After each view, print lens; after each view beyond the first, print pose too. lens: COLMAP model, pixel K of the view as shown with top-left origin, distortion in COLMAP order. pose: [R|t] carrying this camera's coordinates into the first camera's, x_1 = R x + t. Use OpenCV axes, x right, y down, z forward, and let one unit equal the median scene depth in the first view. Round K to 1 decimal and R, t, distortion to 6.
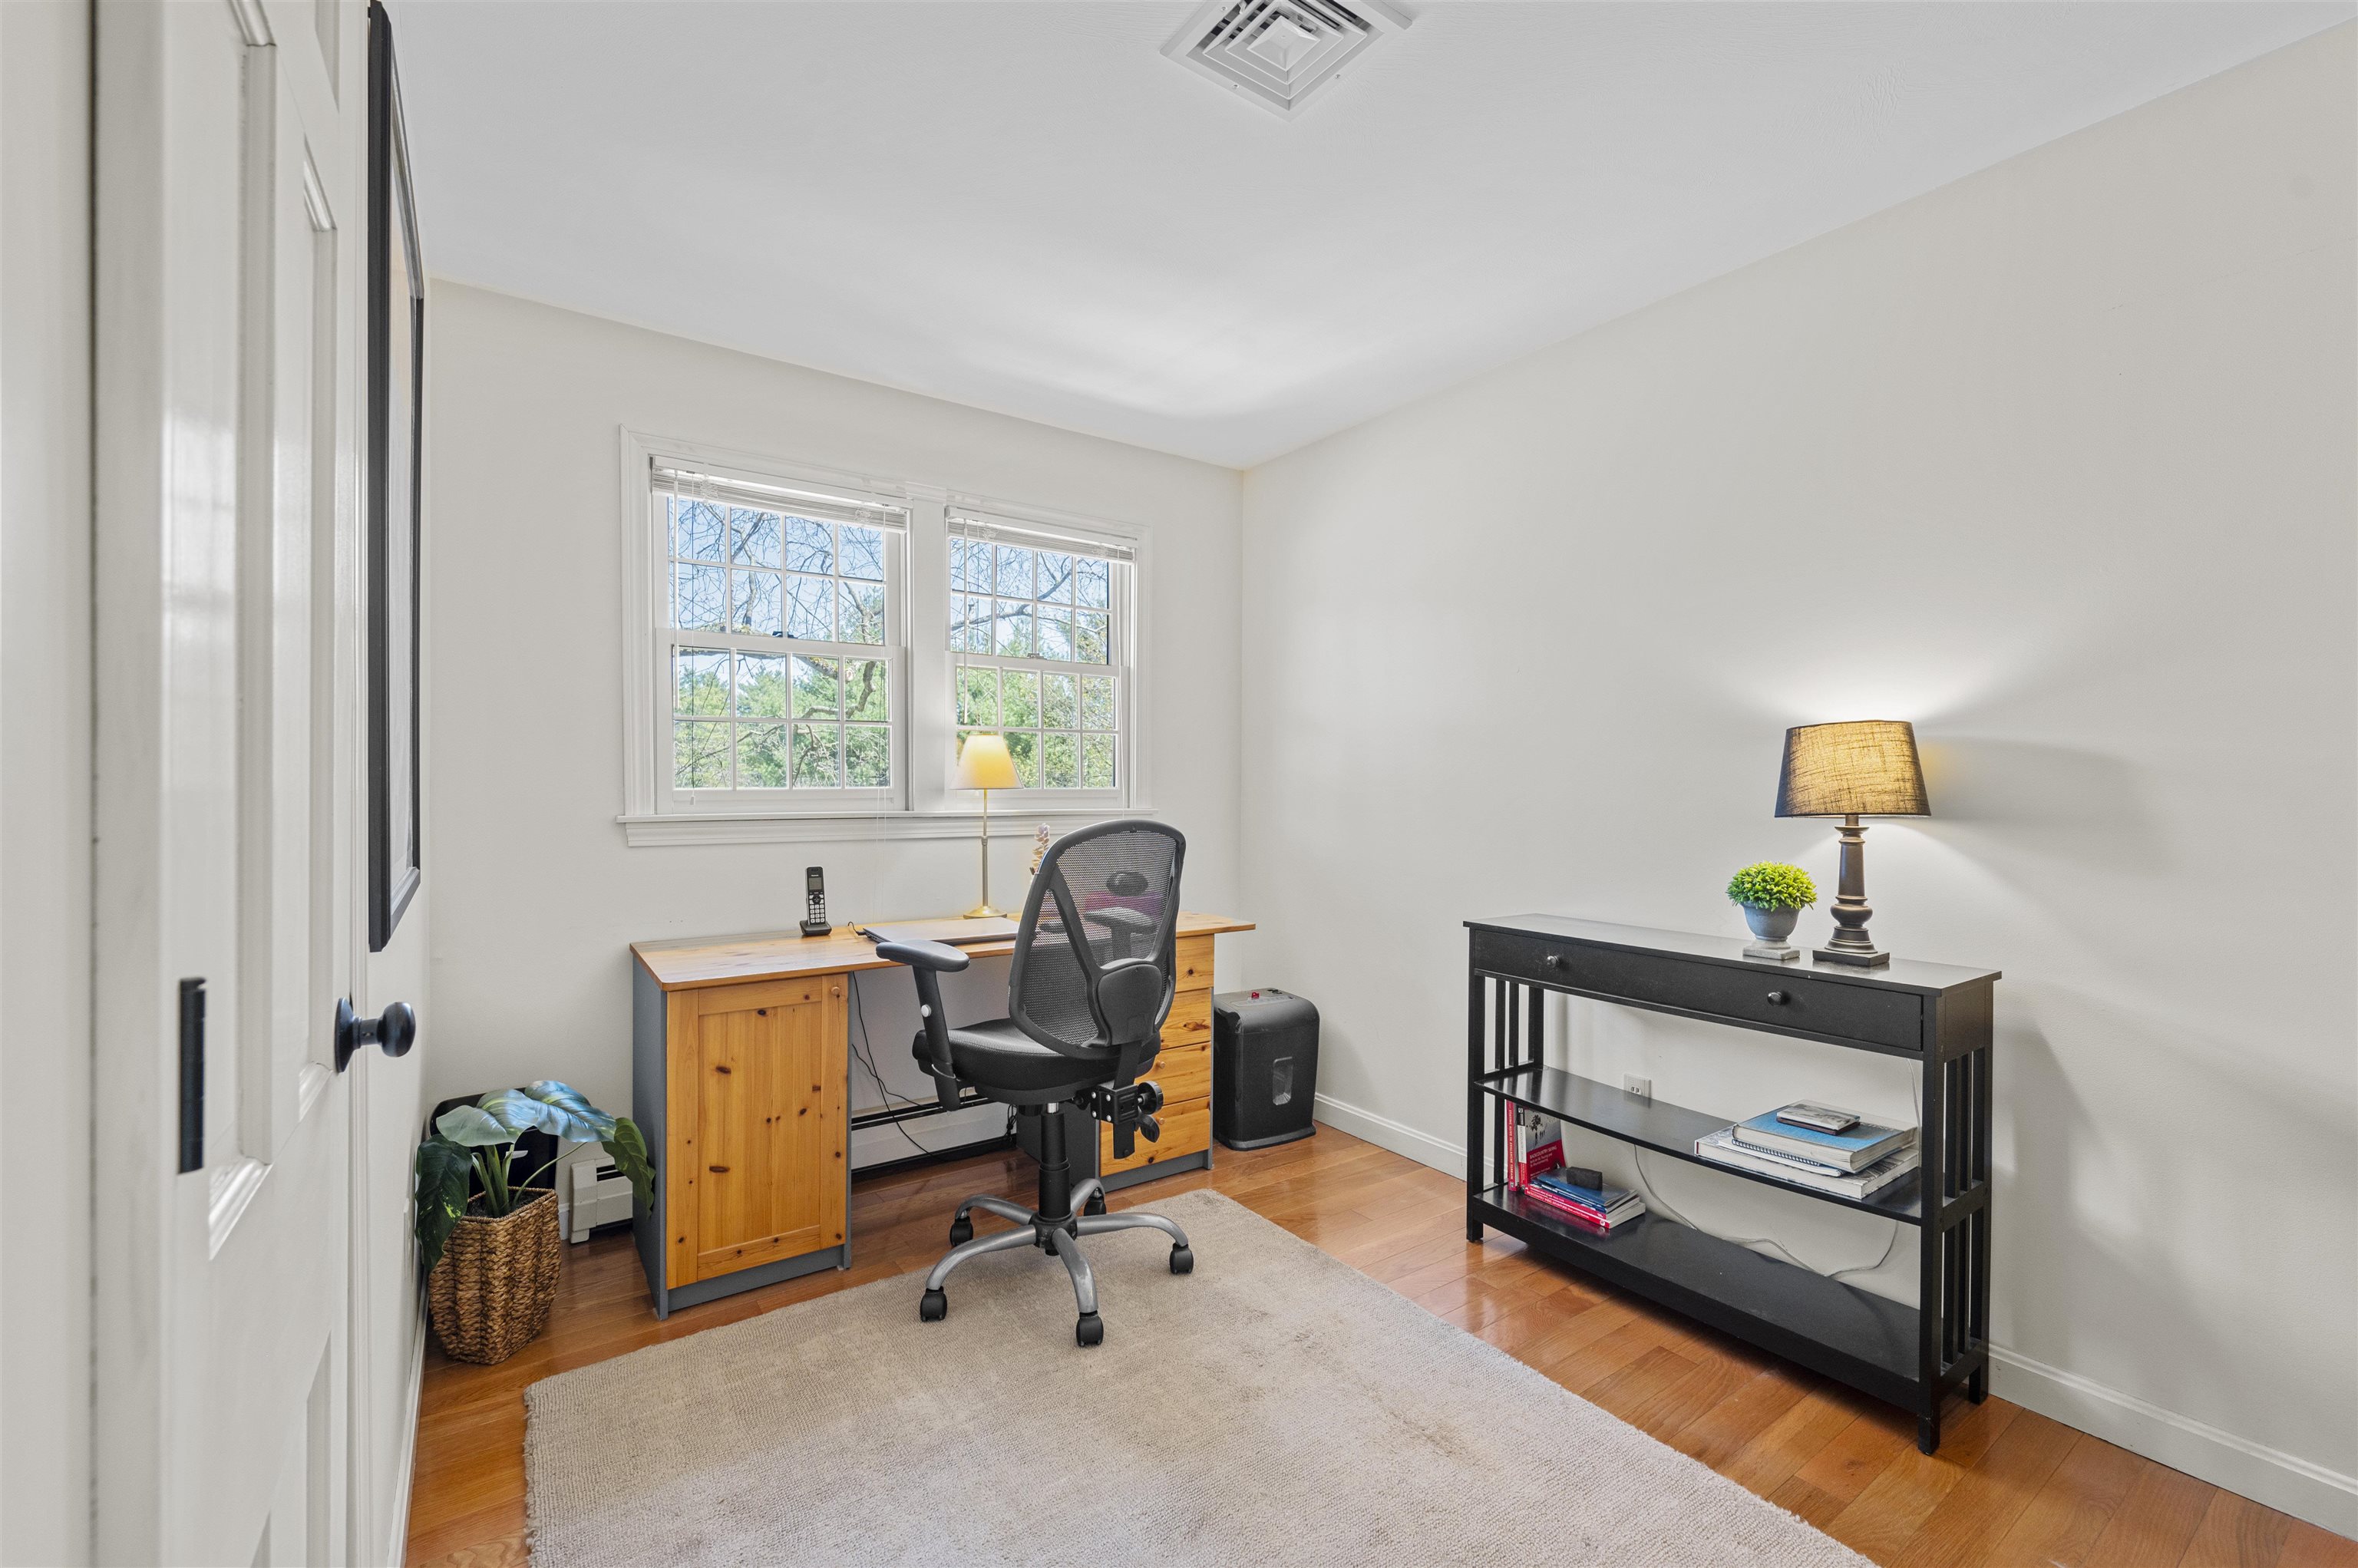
lens RADIAL K [[954.3, 0, 1179.0], [0, 954.3, 784.0], [0, 0, 1]] dist [-0.001832, 0.000178]
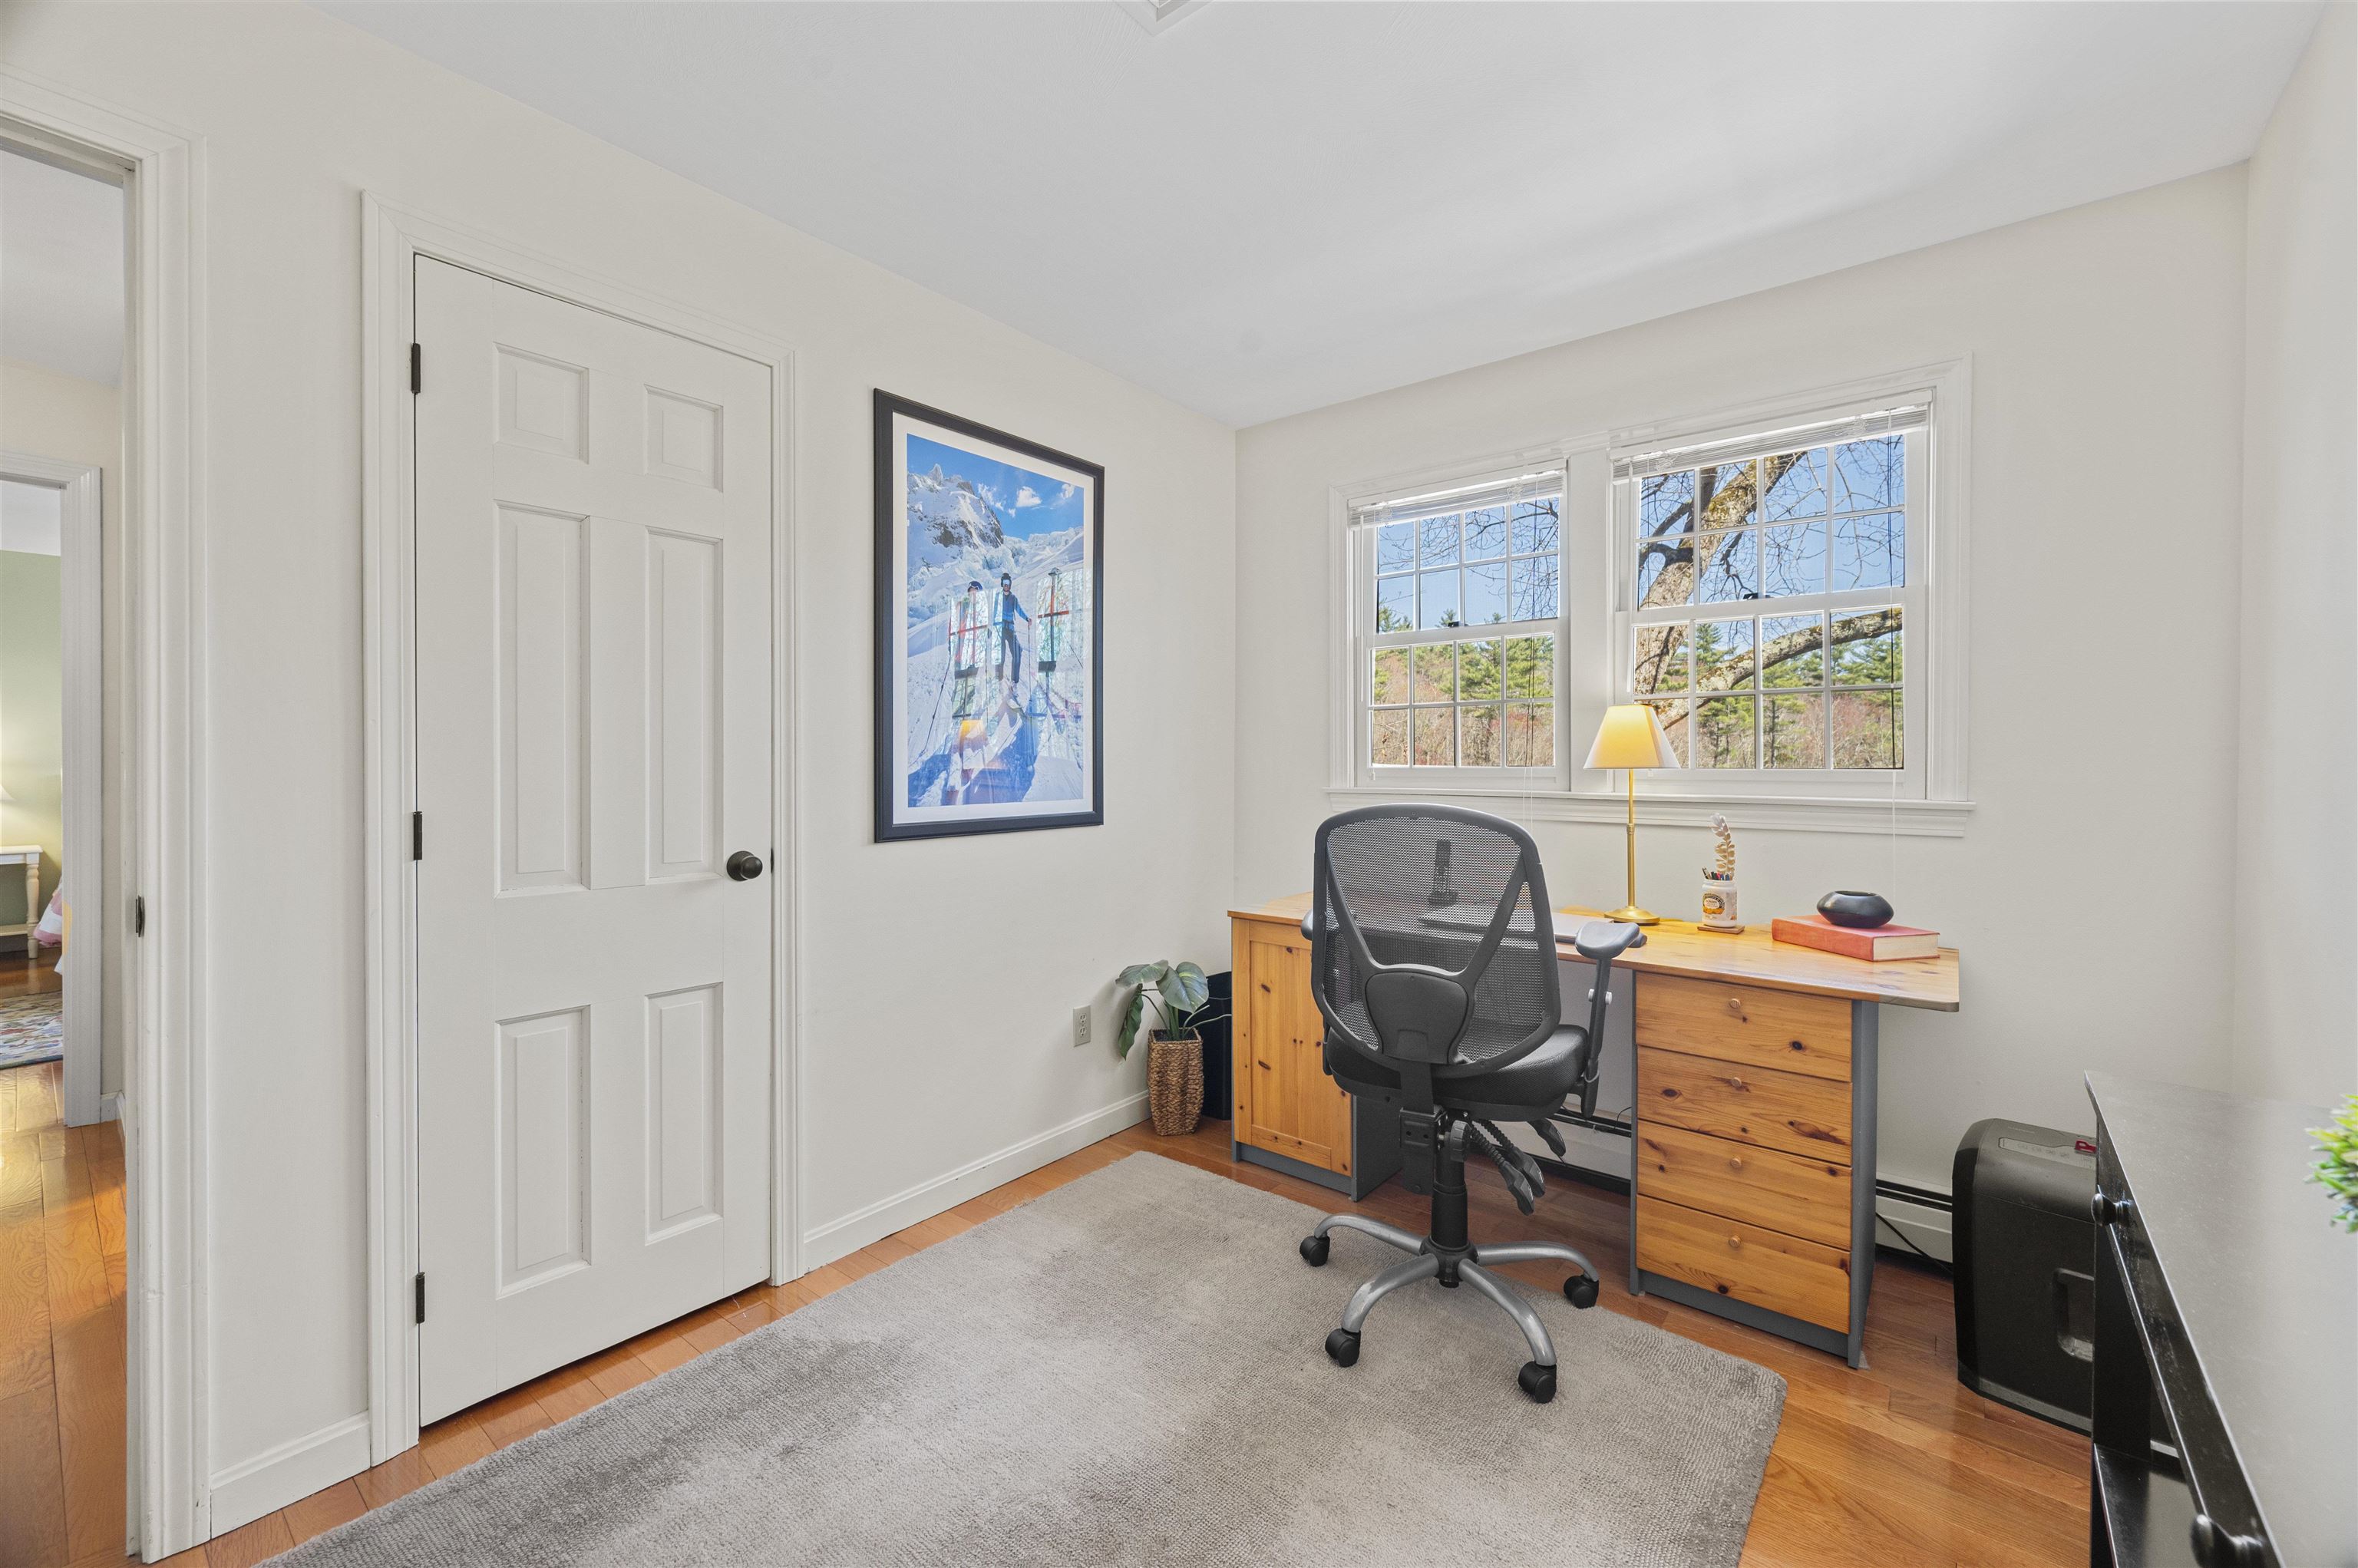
lens RADIAL K [[934.4, 0, 1220.4], [0, 934.4, 767.1], [0, 0, 1]] dist [0.000239, 0.000090]
pose [[0.305540, 0.004907, -0.952167, 0.566634], [-0.000535, 0.999987, 0.004982, -0.000179], [0.952179, -0.001013, 0.305539, 0.464962]]
